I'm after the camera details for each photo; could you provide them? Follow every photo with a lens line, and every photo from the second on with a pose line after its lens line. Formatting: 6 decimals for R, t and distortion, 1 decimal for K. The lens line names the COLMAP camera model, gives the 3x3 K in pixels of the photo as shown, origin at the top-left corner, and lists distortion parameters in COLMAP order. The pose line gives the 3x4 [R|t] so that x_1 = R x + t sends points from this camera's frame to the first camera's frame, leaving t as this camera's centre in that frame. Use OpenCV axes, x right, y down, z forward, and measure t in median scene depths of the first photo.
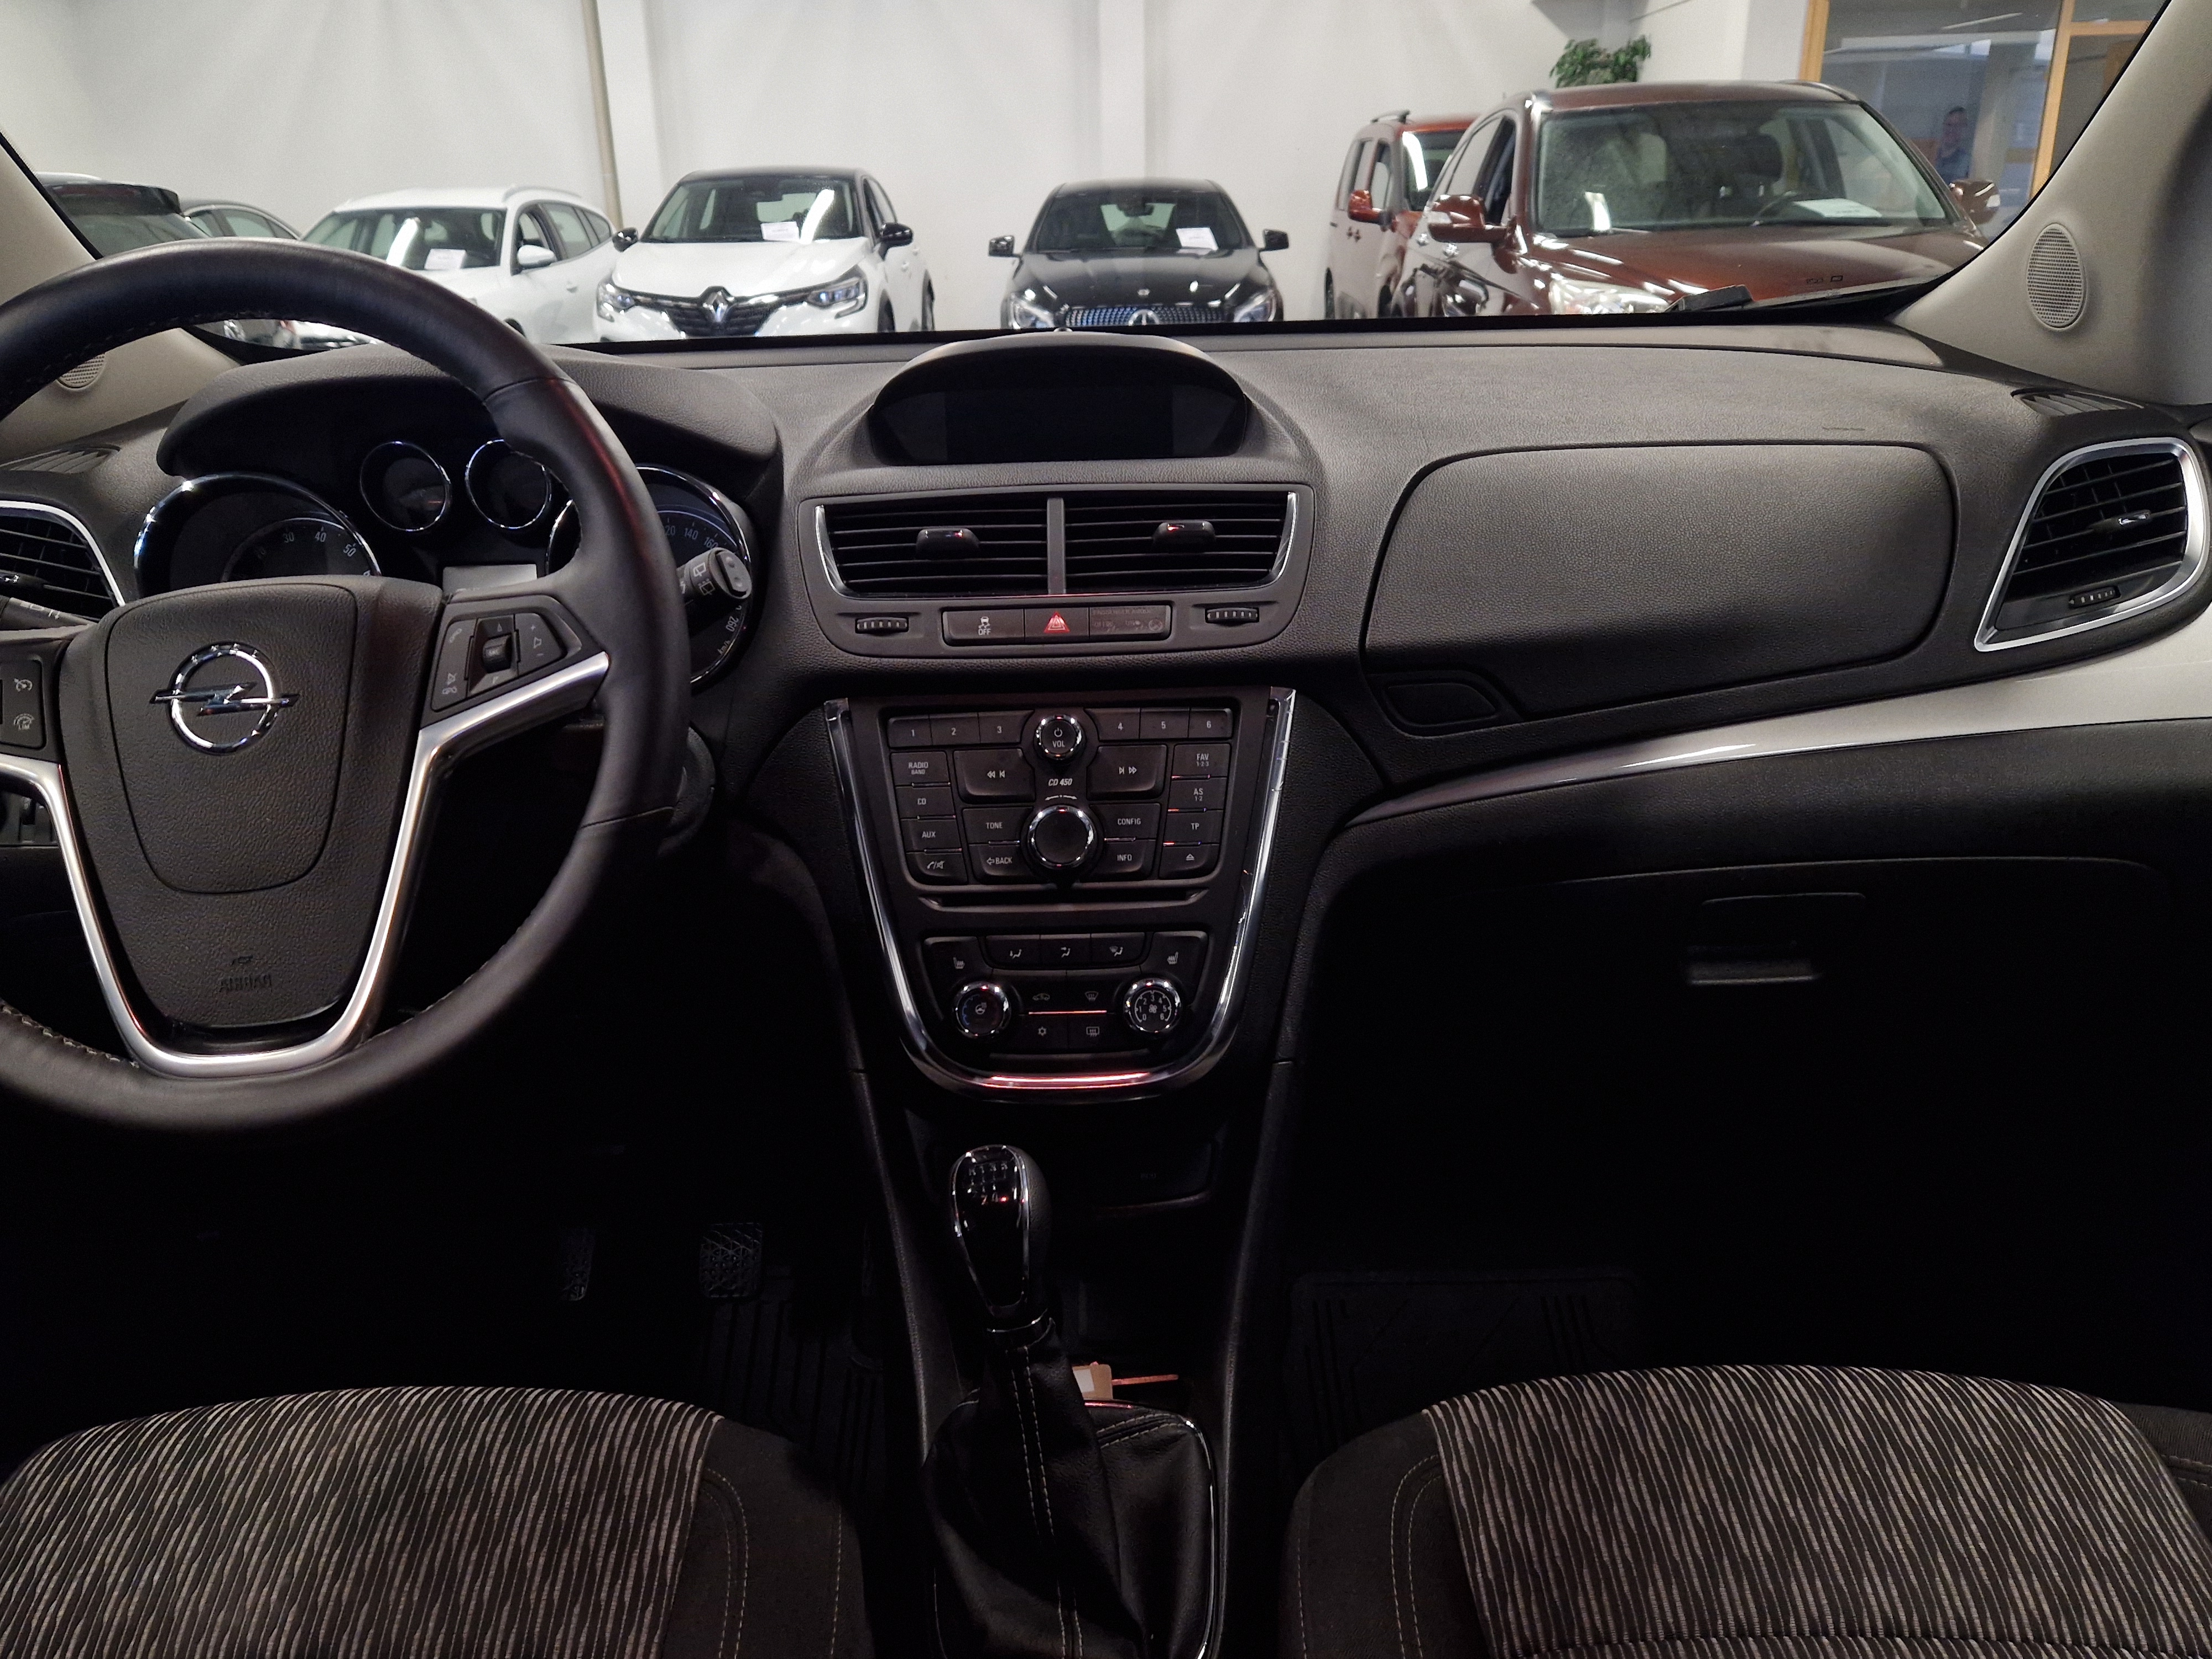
lens RADIAL K [[1631.6, 0, 1106.0], [0, 1631.6, 829.5], [0, 0, 1]] dist [0.034136, -0.003107]
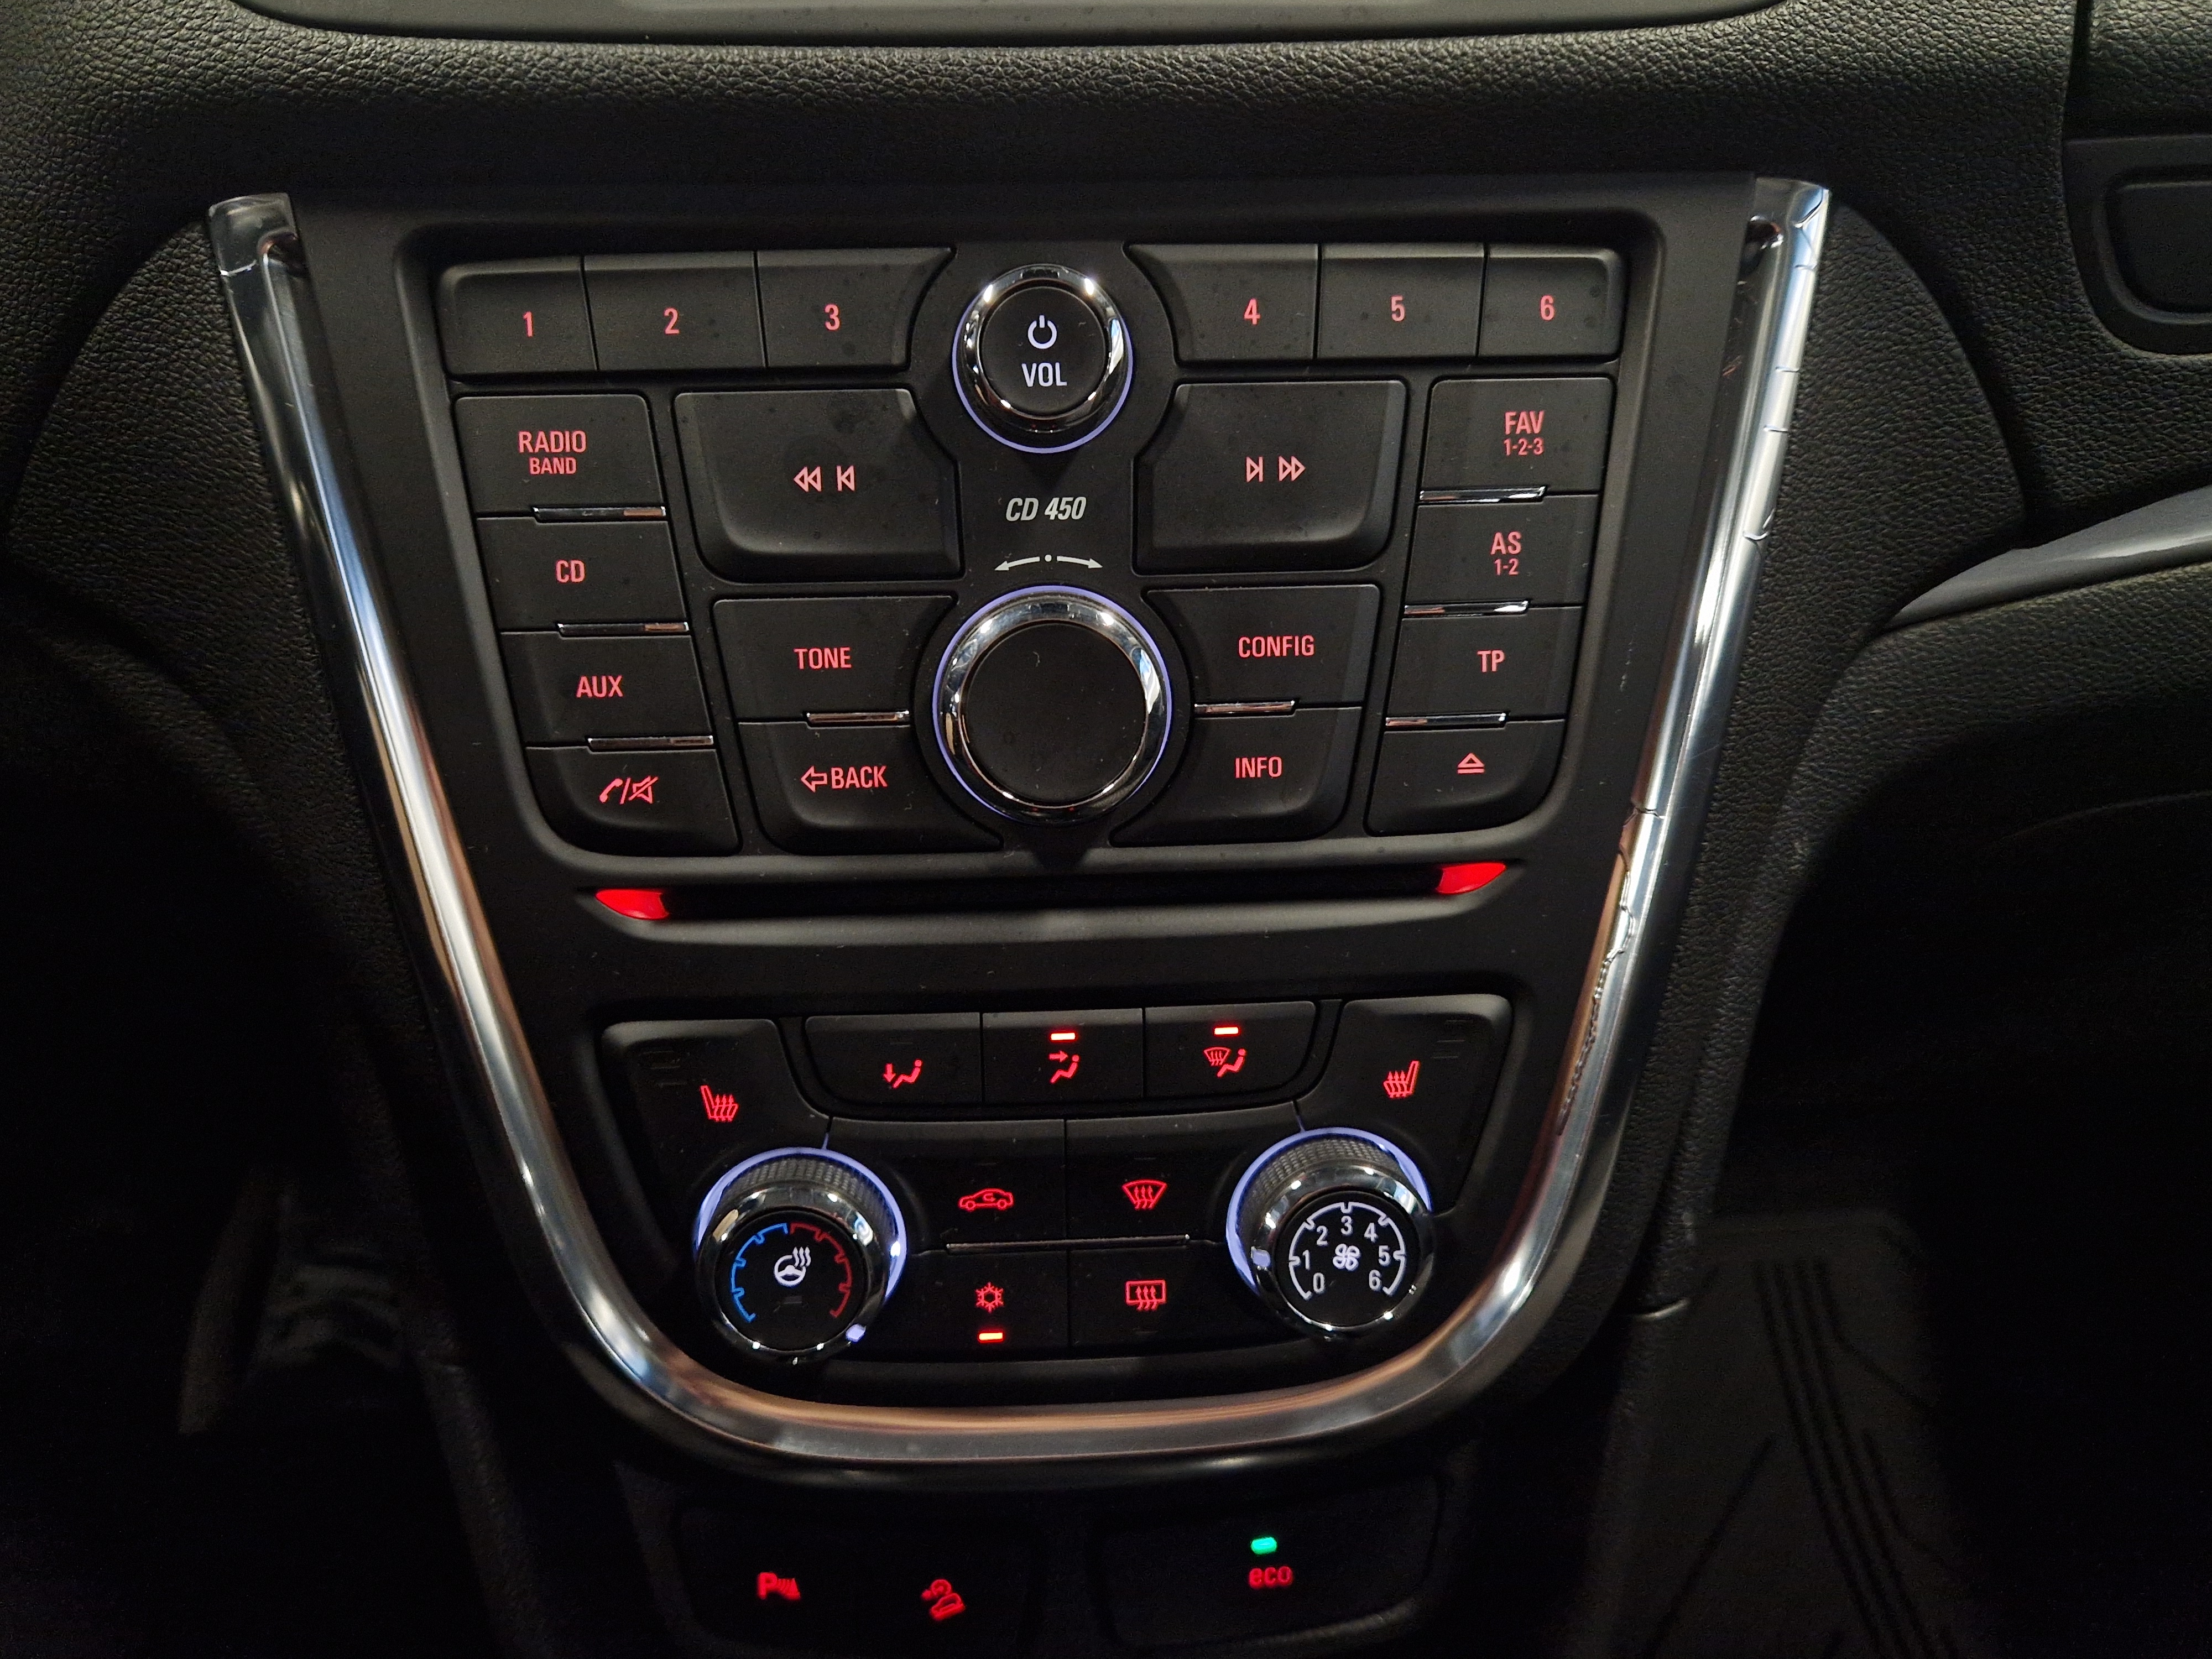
lens RADIAL K [[1631.6, 0, 1106.0], [0, 1631.6, 829.5], [0, 0, 1]] dist [0.034136, -0.003107]
pose [[0.998534, -0.003176, 0.054038, -0.032604], [-0.010339, 0.968713, 0.247969, -0.045189], [-0.053135, -0.248164, 0.967260, 0.686507]]
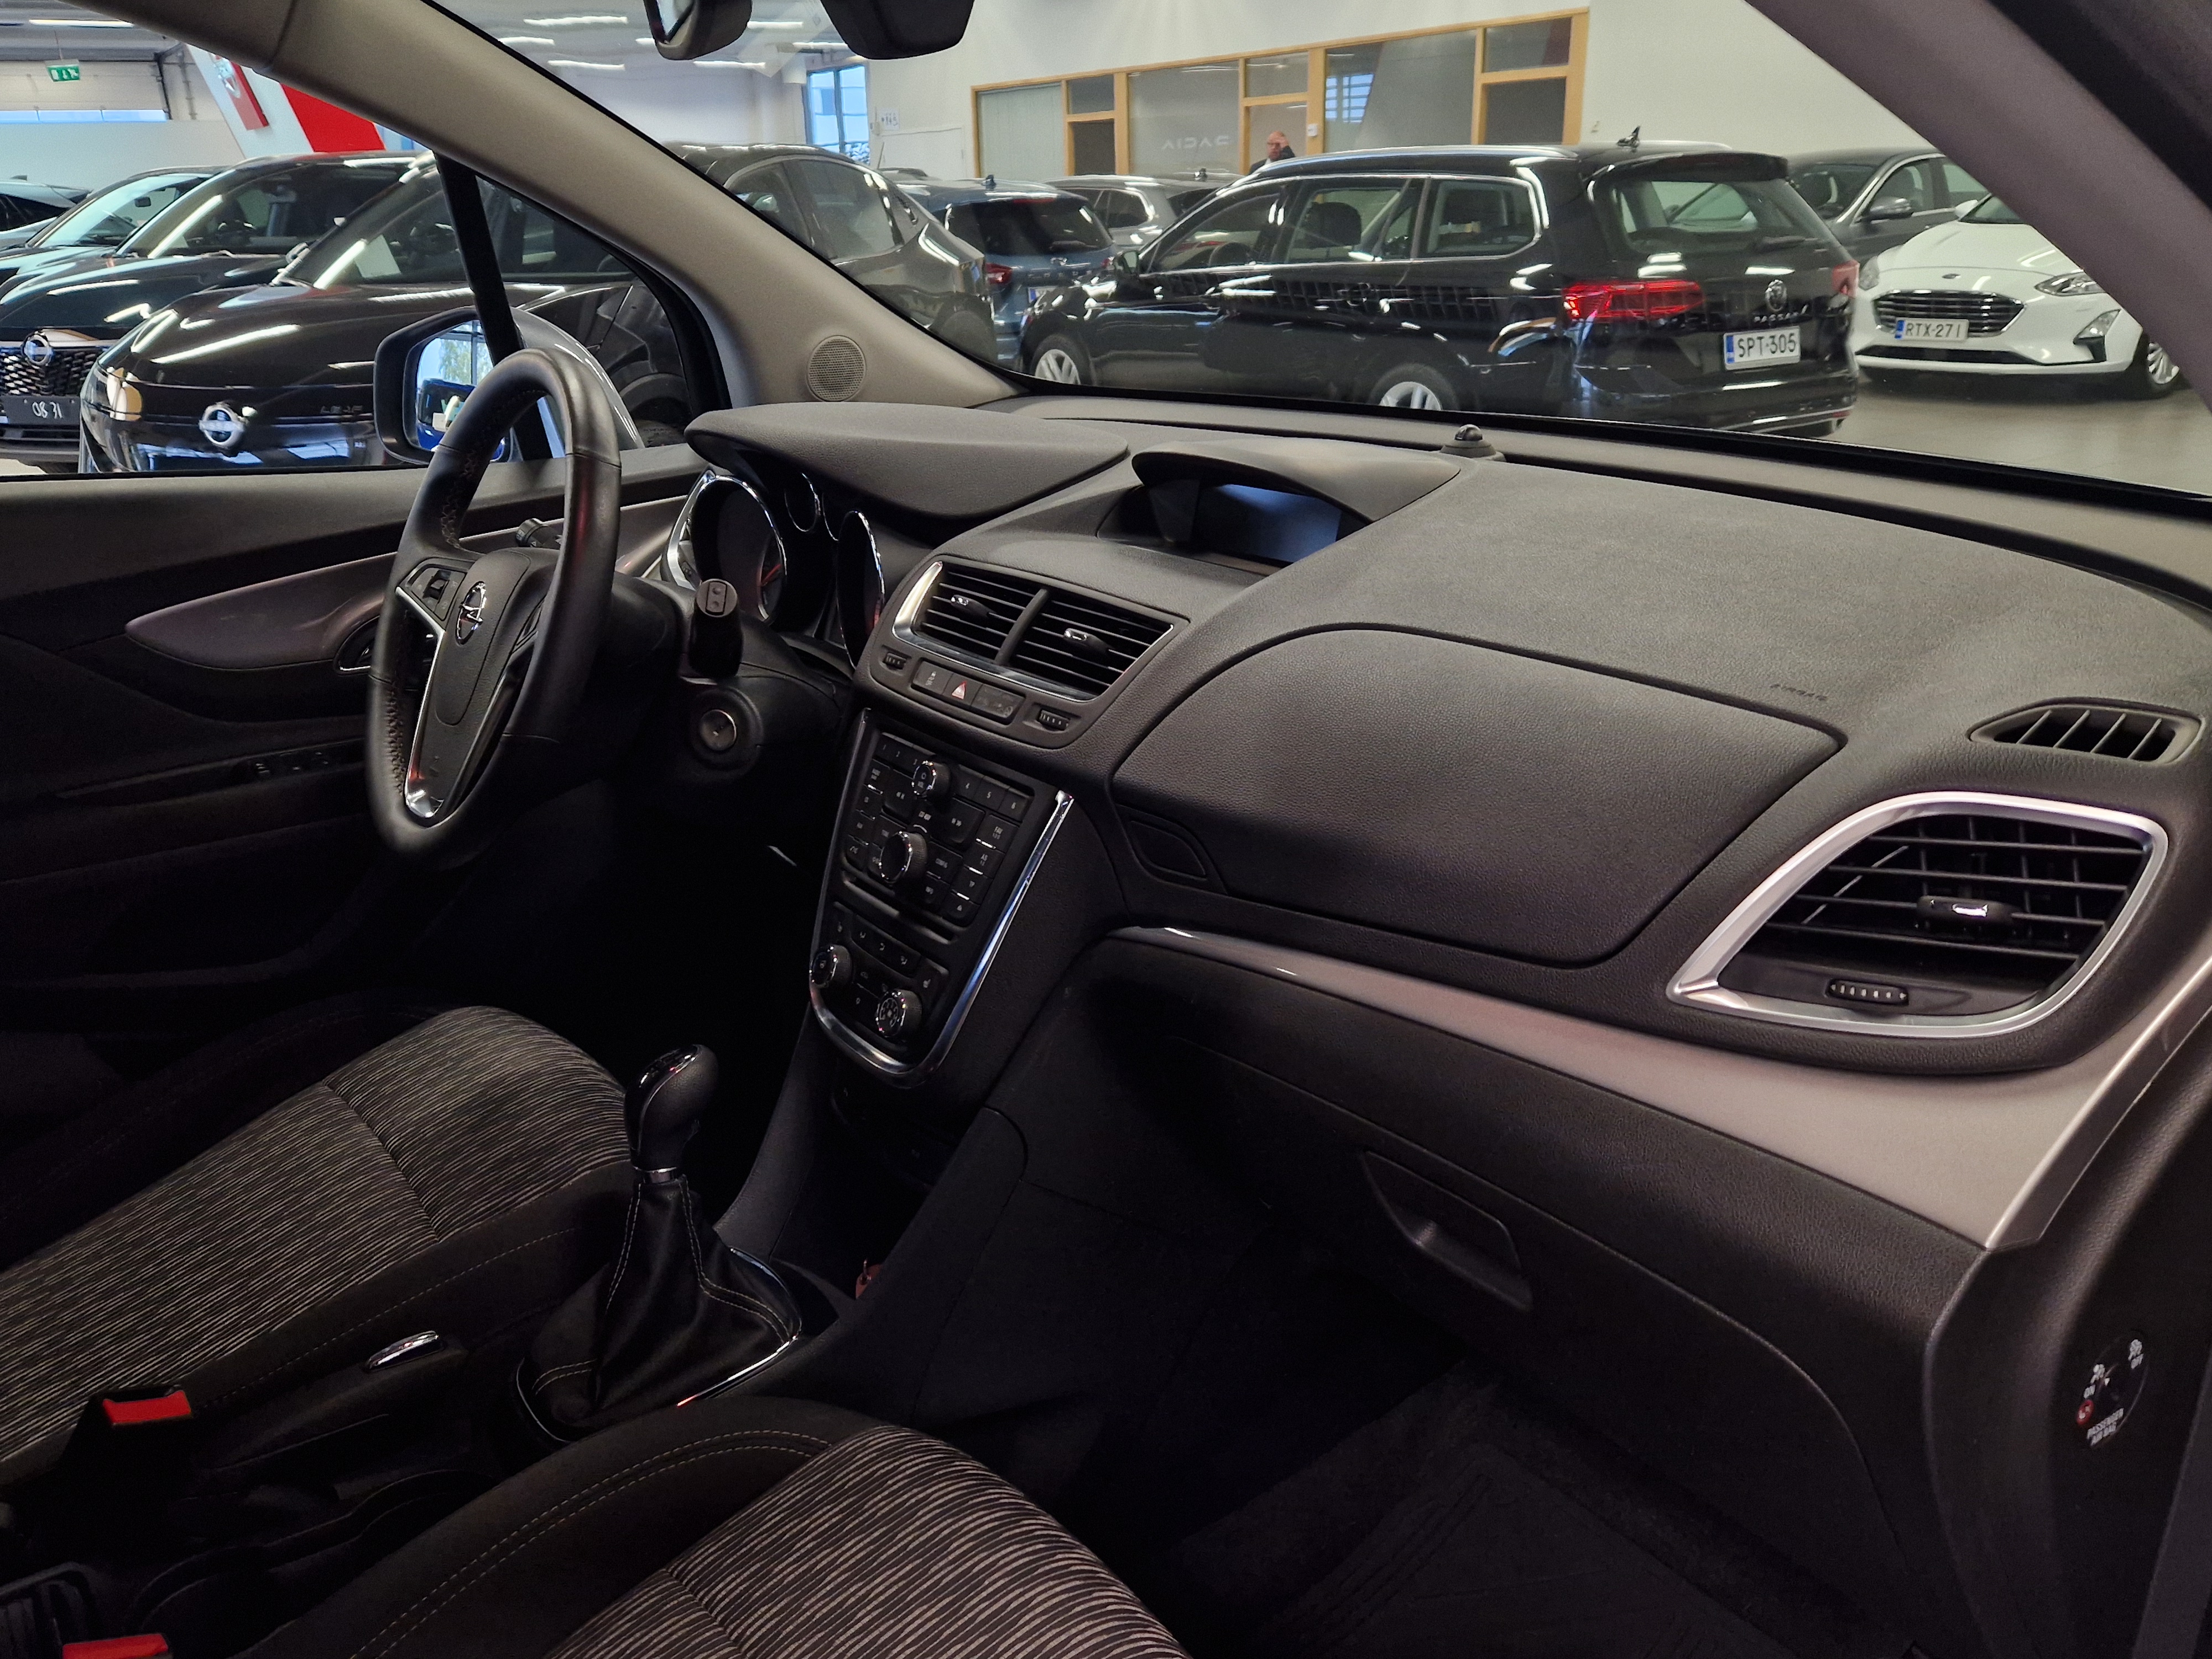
lens RADIAL K [[1631.6, 0, 1106.0], [0, 1631.6, 829.5], [0, 0, 1]] dist [0.034136, -0.003107]
pose [[0.637023, 0.296443, -0.711564, 0.915968], [-0.256884, 0.951970, 0.166624, -0.253764], [0.726782, 0.076646, 0.682578, 0.259328]]
